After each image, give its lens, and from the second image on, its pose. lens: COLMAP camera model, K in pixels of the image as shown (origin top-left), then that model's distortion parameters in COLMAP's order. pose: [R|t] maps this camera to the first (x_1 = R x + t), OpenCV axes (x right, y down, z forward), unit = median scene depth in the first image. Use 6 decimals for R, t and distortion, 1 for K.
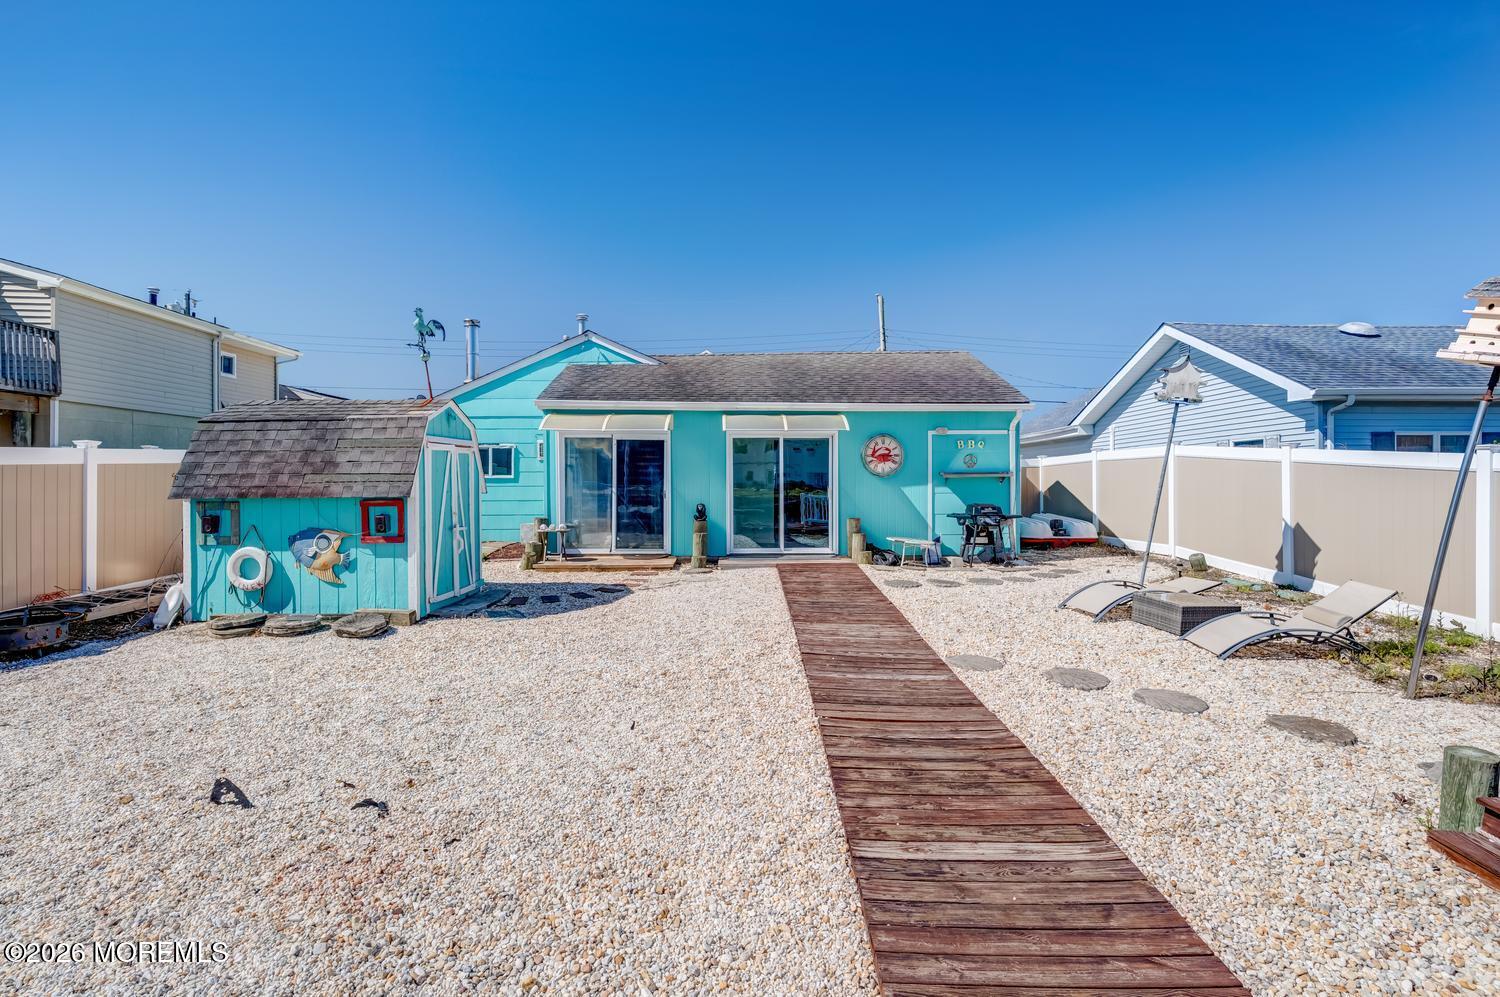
lens RADIAL K [[722.1, 0, 749.1], [0, 722.1, 492.0], [0, 0, 1]] dist [0.003028, -0.000097]
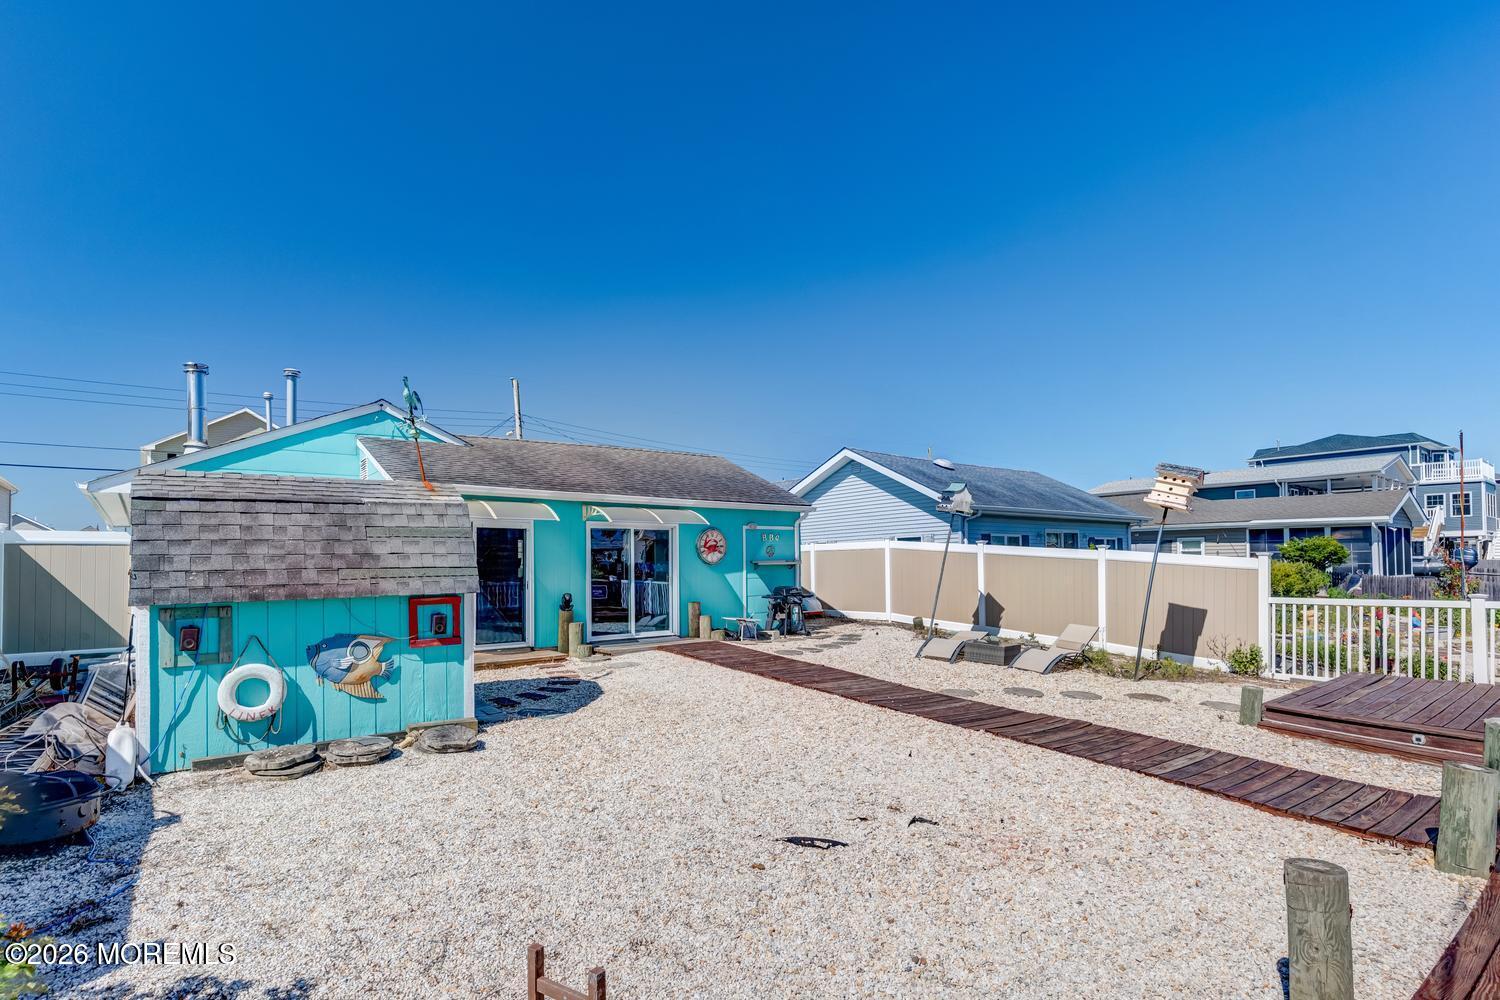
lens RADIAL K [[738.0, 0, 749.6], [0, 738.0, 567.0], [0, 0, 1]] dist [0.003795, 0.000207]
pose [[0.797742, -0.010351, 0.602911, -0.724459], [0.019340, 0.999777, -0.008425, -0.010392], [-0.602689, 0.018381, 0.797764, 0.048245]]
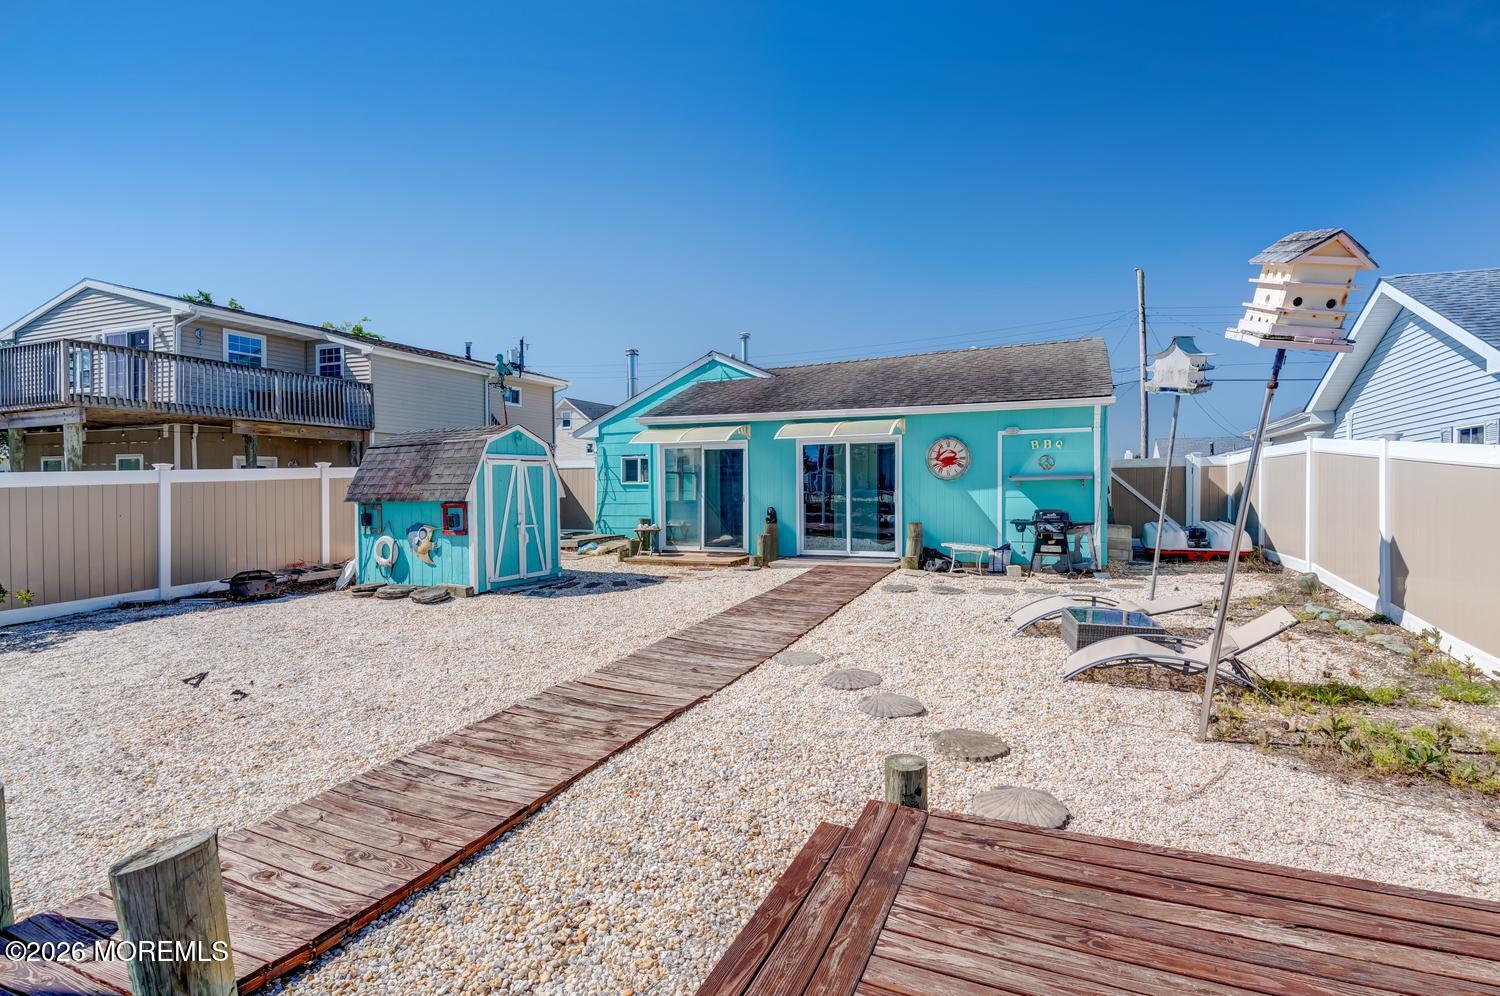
lens RADIAL K [[731.8, 0, 756.8], [0, 731.8, 498.2], [0, 0, 1]] dist [0.002381, 0.000193]
pose [[0.908856, 0.000831, -0.417109, 0.554147], [0.001362, 0.999987, 0.004960, -0.003643], [0.417108, -0.005076, 0.908843, -0.000304]]
